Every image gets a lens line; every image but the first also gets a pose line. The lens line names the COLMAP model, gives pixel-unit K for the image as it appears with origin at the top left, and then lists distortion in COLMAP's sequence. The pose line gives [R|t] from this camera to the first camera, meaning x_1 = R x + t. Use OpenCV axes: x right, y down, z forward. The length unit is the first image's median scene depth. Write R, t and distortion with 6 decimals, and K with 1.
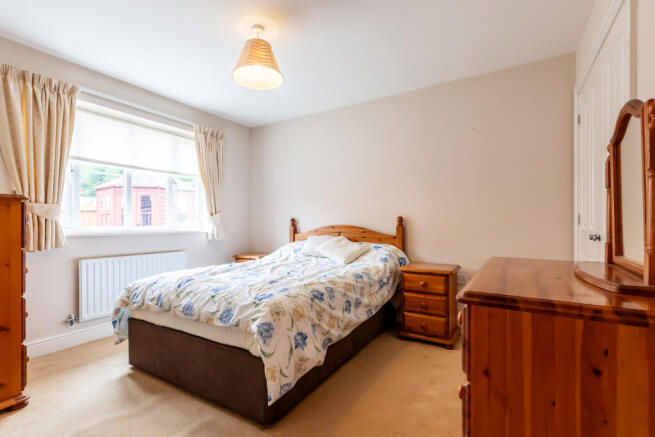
lens RADIAL K [[298.7, 0, 334.5], [0, 298.7, 223.4], [0, 0, 1]] dist [0.000974, -0.000004]
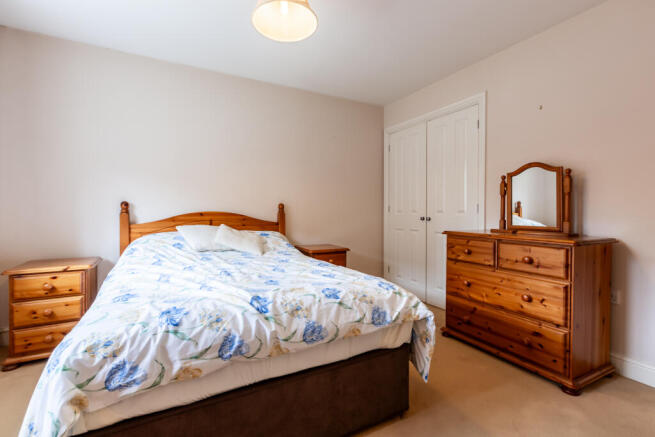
lens RADIAL K [[286.1, 0, 327.5], [0, 286.1, 218.5], [0, 0, 1]] dist [-0.000111, -0.000041]
pose [[0.530675, -0.017334, 0.847398, -0.695595], [-0.005158, 0.999706, 0.023679, 0.004775], [-0.847560, -0.016937, 0.530430, 0.422607]]
